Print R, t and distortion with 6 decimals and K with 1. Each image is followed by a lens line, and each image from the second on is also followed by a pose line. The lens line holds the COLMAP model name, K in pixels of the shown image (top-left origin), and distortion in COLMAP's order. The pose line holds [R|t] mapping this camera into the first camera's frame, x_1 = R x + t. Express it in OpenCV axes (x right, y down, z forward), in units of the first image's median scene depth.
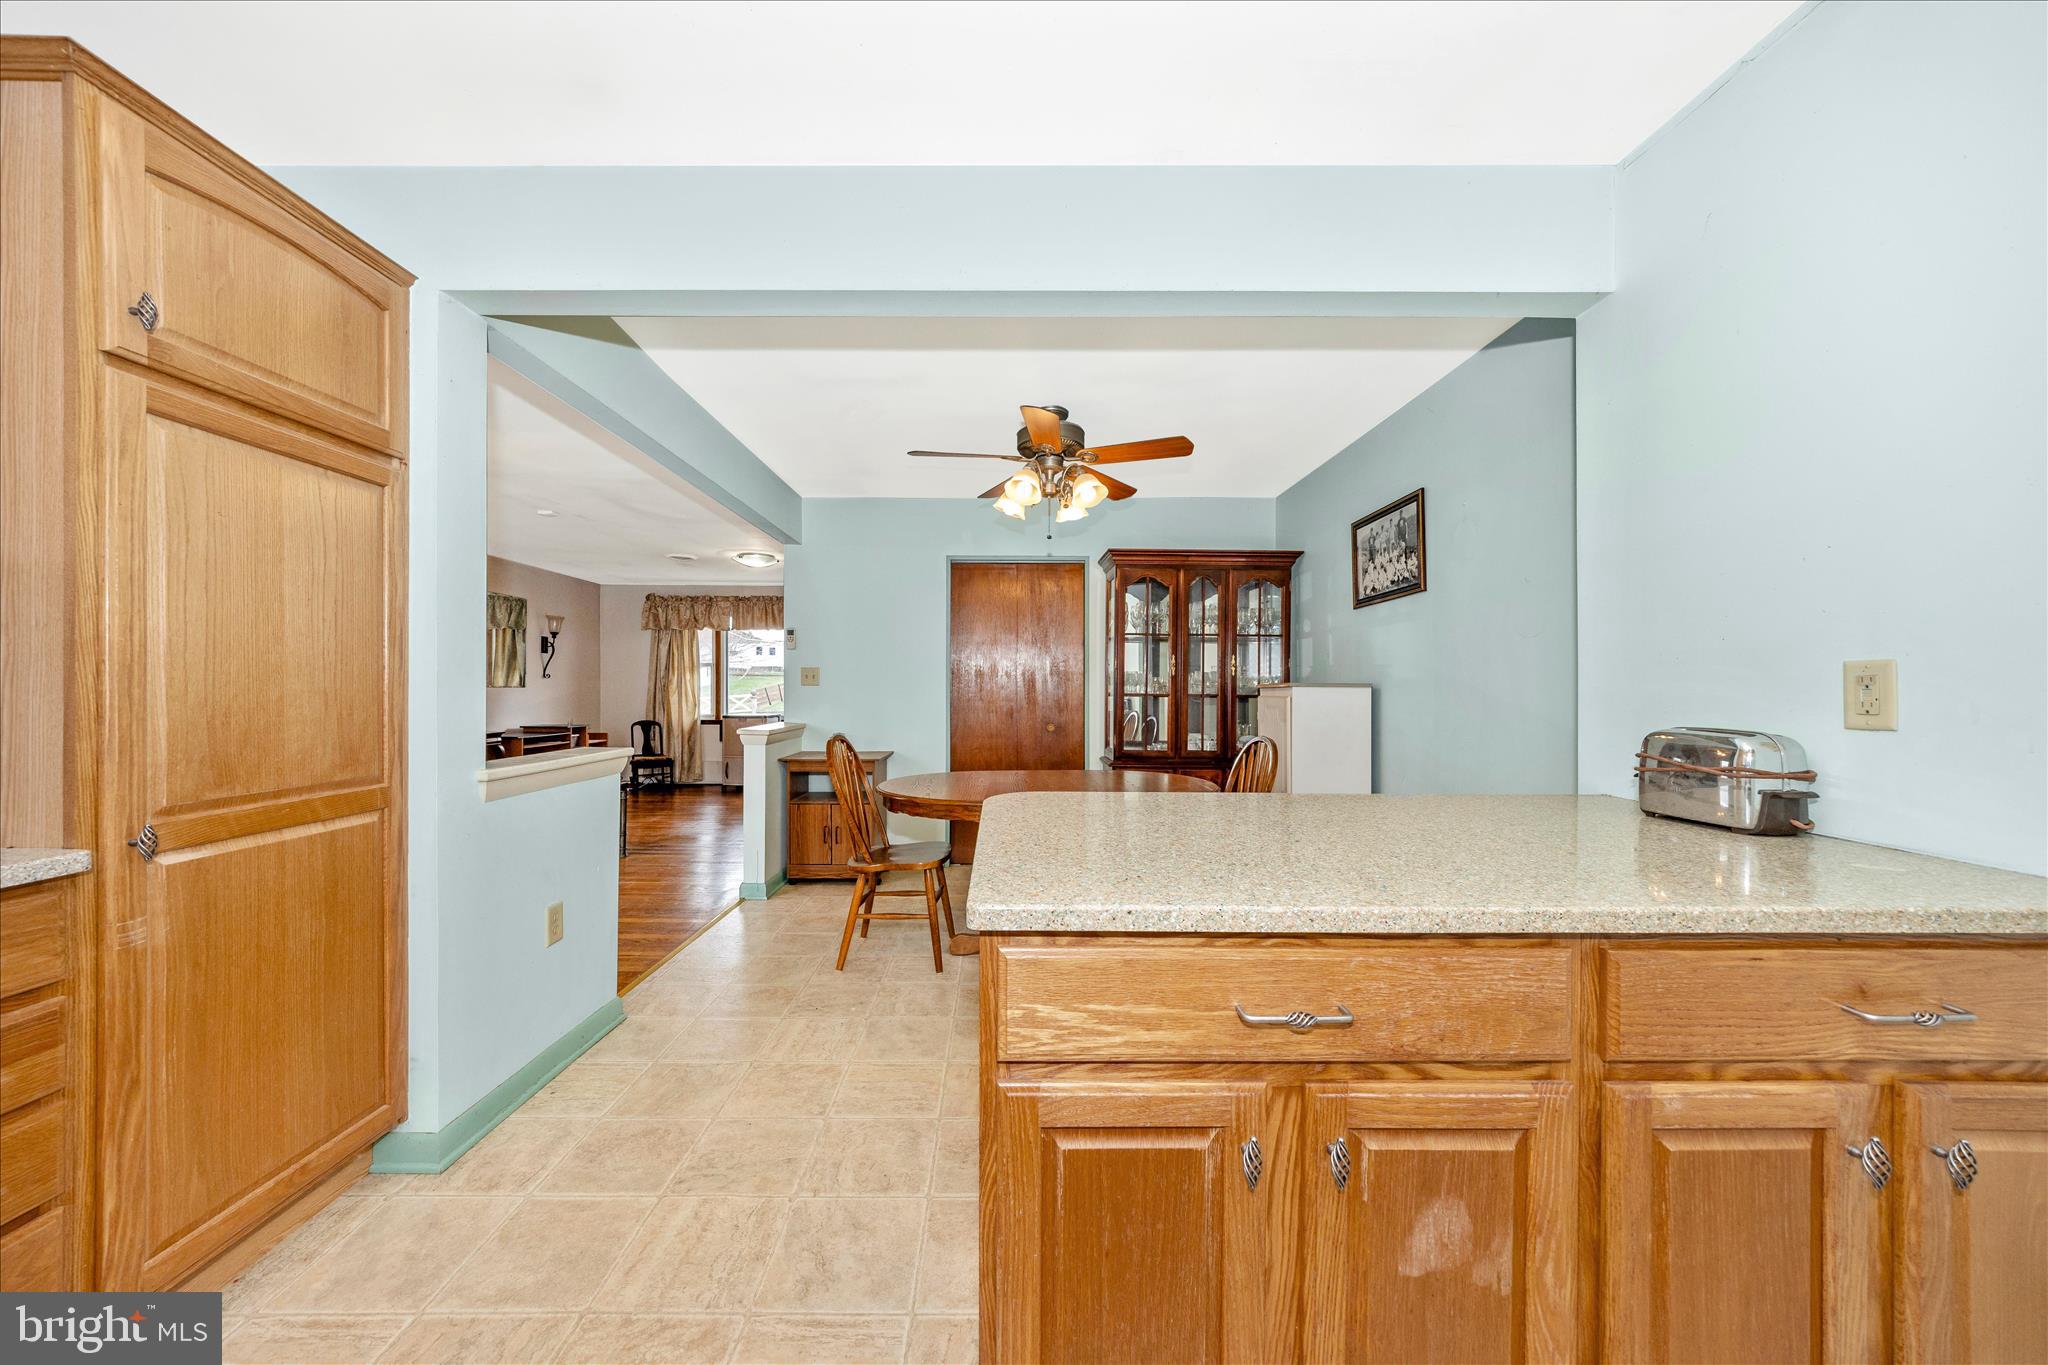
lens RADIAL K [[712.0, 0, 1003.5], [0, 712.0, 688.3], [0, 0, 1]] dist [0.000560, -0.001022]
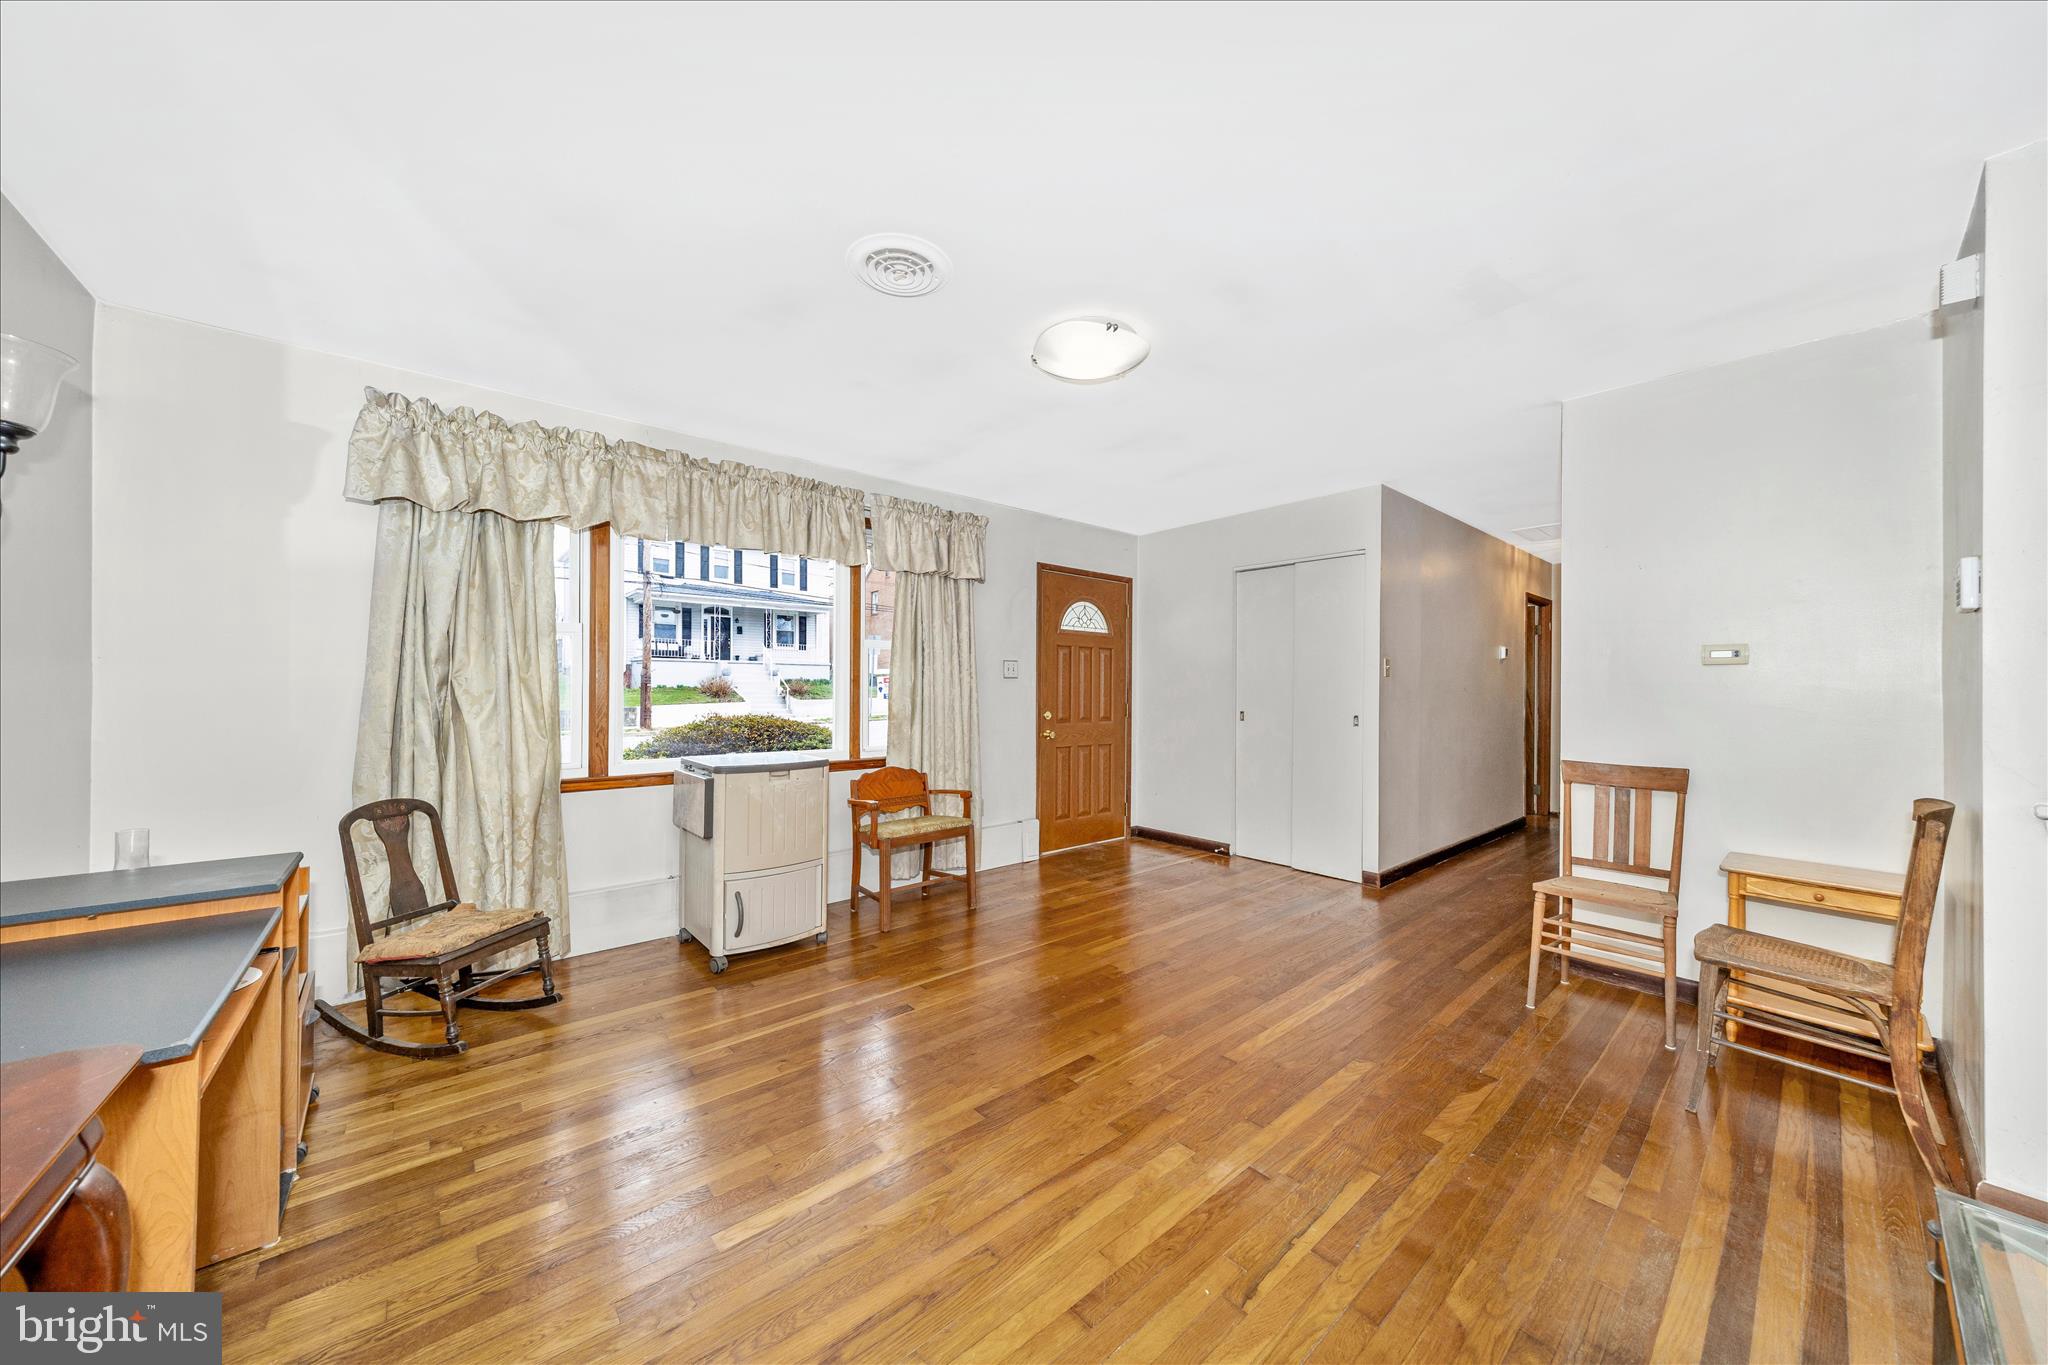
lens RADIAL K [[712.0, 0, 1029.1], [0, 712.0, 683.2], [0, 0, 1]] dist [0.000560, -0.001022]
pose [[0.752953, 0.005321, 0.658053, -1.504601], [-0.003924, 0.999986, -0.003595, -0.011570], [-0.658063, 0.000125, 0.752963, 1.762813]]
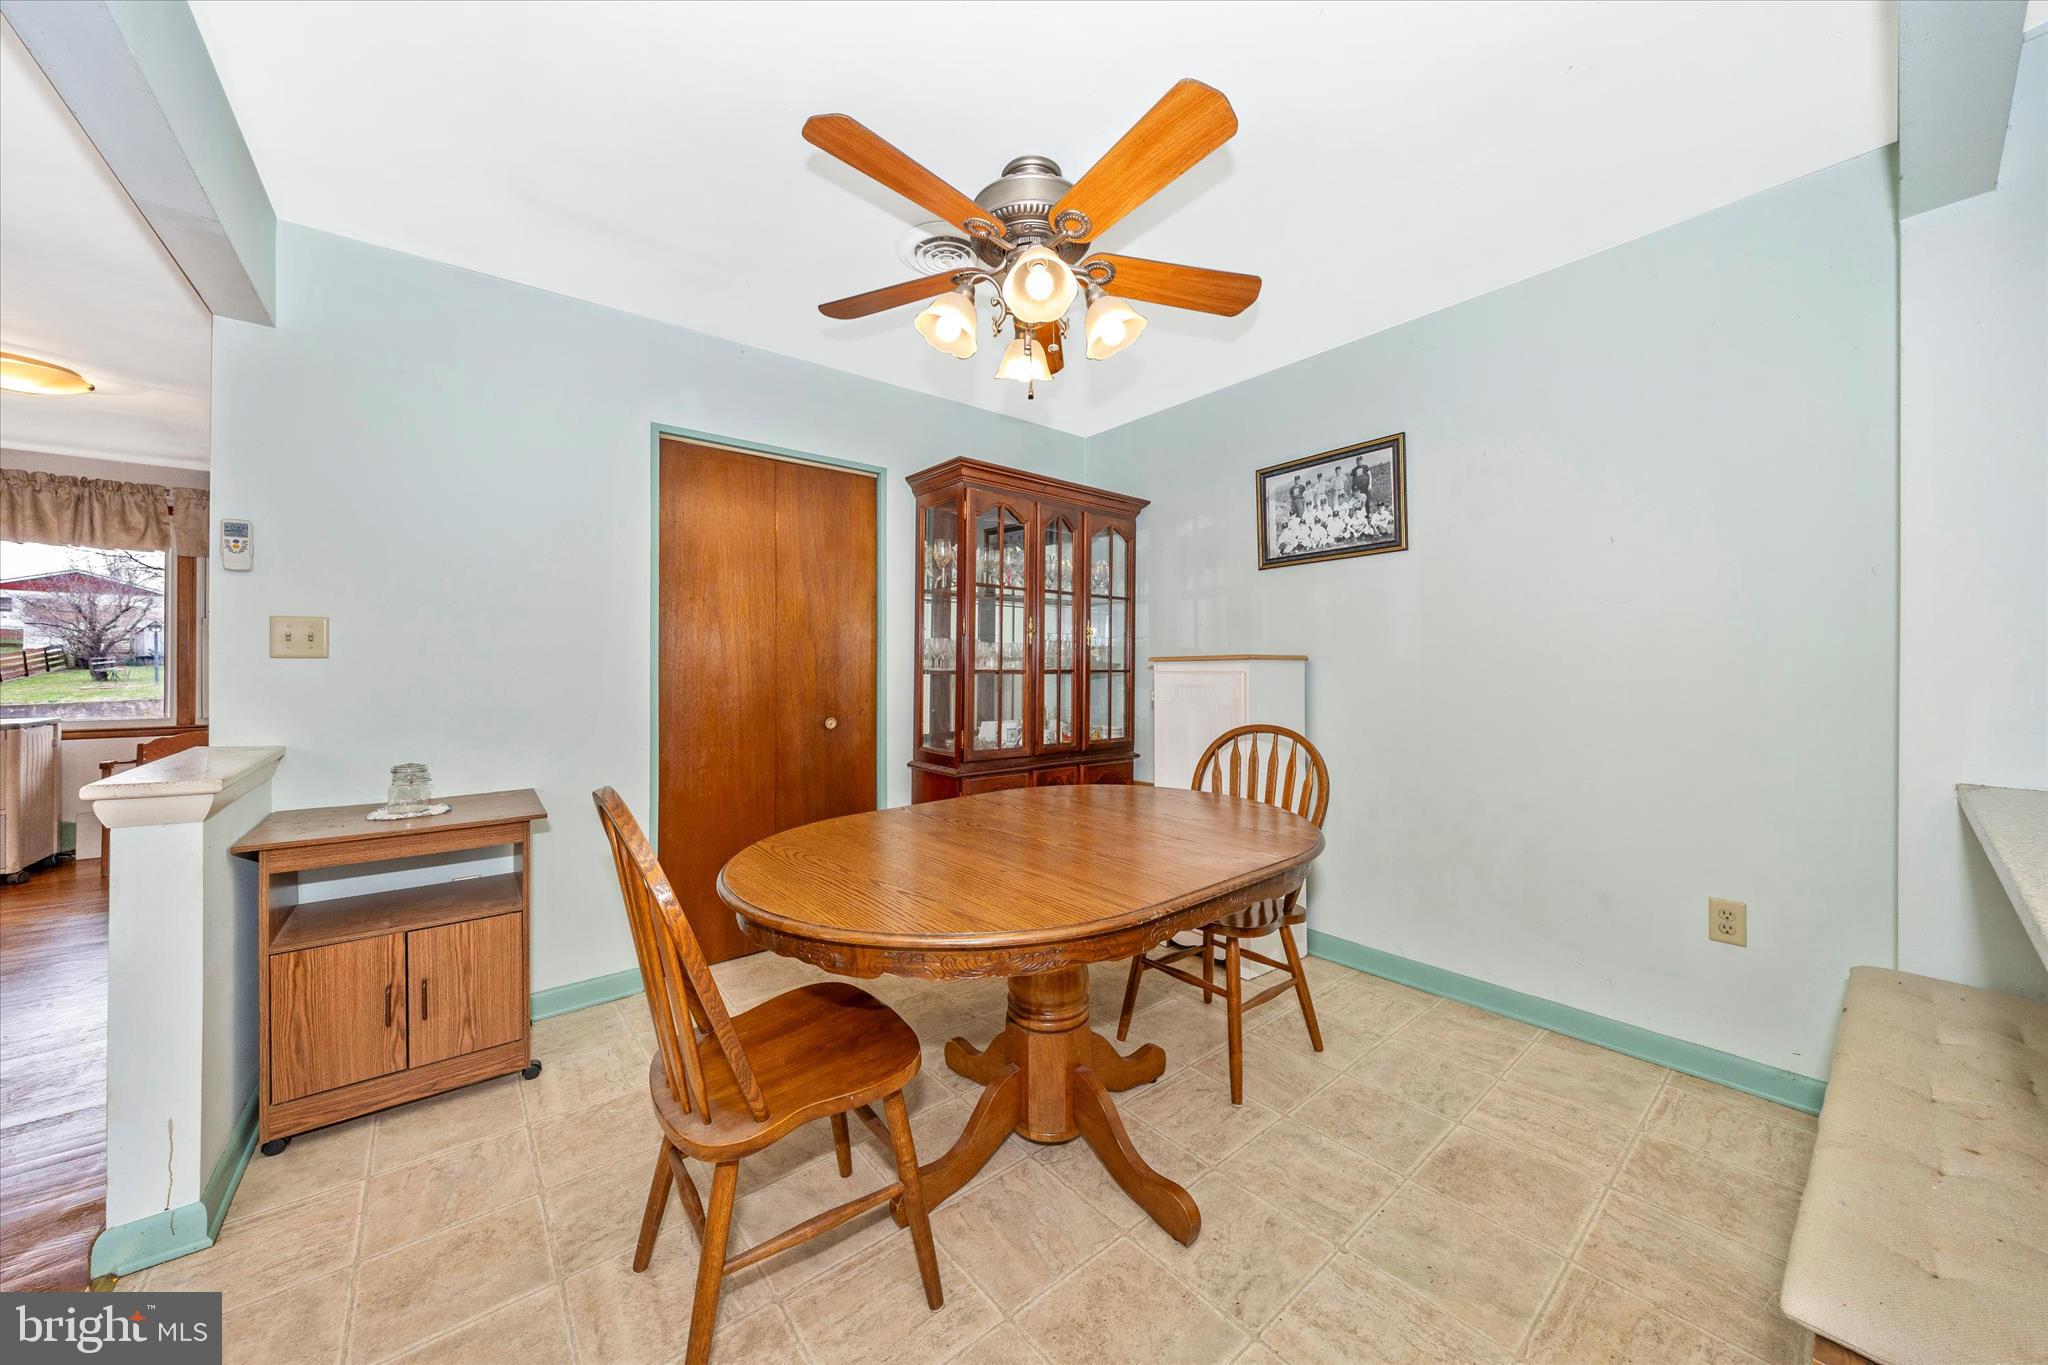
lens RADIAL K [[712.0, 0, 1014.8], [0, 712.0, 668.7], [0, 0, 1]] dist [0.000560, -0.001022]
pose [[0.784688, -0.002408, 0.619886, -0.349290], [0.001171, 0.999996, 0.002403, 0.007471], [-0.619889, -0.001160, 0.784688, 0.648300]]
